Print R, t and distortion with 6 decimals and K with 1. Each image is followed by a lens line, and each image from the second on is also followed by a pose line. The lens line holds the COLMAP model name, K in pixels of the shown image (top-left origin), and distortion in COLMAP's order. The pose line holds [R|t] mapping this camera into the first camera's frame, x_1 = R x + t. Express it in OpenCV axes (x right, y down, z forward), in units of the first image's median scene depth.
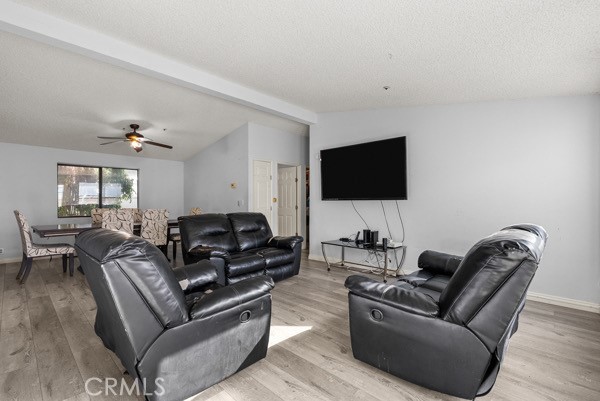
lens RADIAL K [[272.3, 0, 297.8], [0, 272.3, 201.3], [0, 0, 1]] dist [-0.003608, 0.001130]
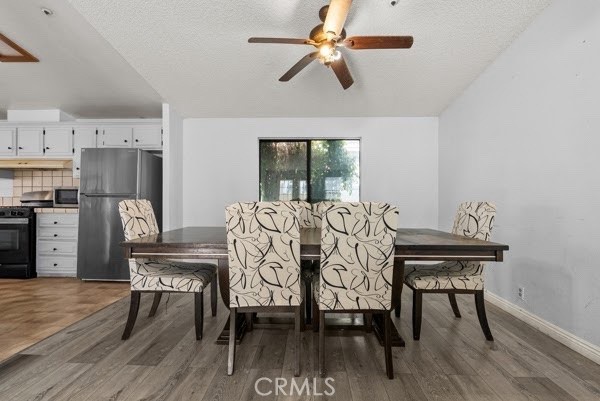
lens RADIAL K [[261.9, 0, 305.8], [0, 261.9, 201.3], [0, 0, 1]] dist [0.000284, 0.000369]
pose [[0.661994, 0.007981, -0.749466, -0.316152], [-0.005142, 0.999968, 0.006106, 0.025672], [0.749491, -0.000189, 0.662014, 0.718462]]
